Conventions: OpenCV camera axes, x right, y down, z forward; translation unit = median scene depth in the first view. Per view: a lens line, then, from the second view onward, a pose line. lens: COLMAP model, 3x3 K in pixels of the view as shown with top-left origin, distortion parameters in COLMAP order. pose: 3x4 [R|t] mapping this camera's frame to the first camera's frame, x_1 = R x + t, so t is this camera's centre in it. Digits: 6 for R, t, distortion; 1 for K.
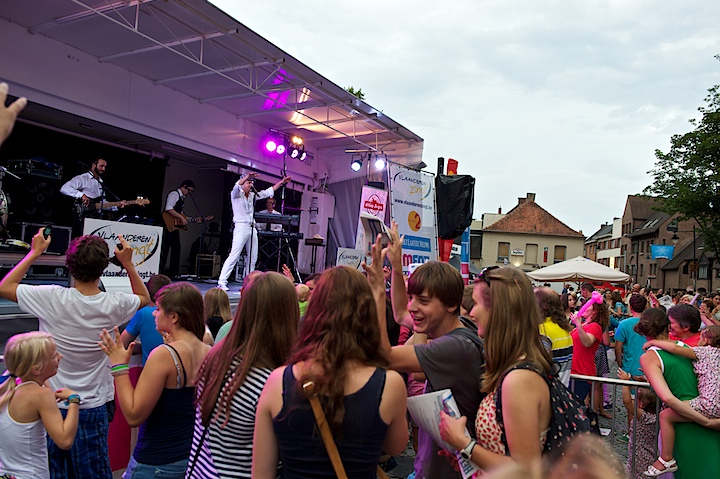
lens RADIAL K [[587.1, 0, 360.0], [0, 587.1, 239.5], [0, 0, 1]] dist [-0.001797, -0.000823]
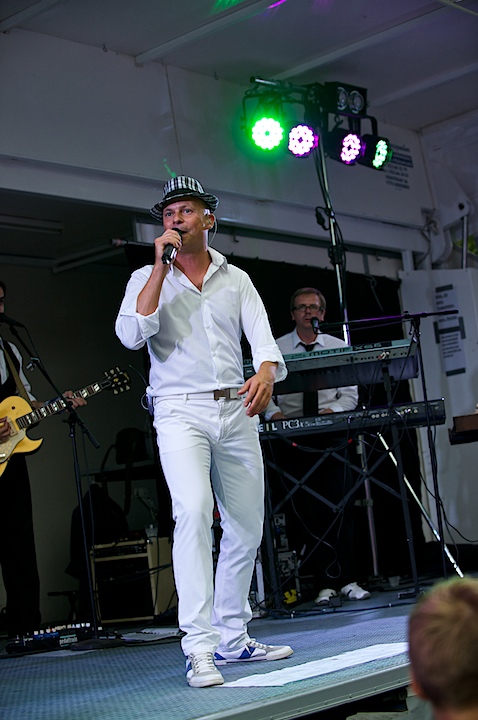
lens RADIAL K [[1490.0, 0, 239.0], [0, 1490.0, 360.0], [0, 0, 1]] dist [-0.257811, -0.235870]
pose [[0.960333, -0.202303, -0.191922, -0.043738], [0.189252, 0.978307, -0.084254, 0.009823], [0.204804, 0.044590, 0.977787, 0.267536]]
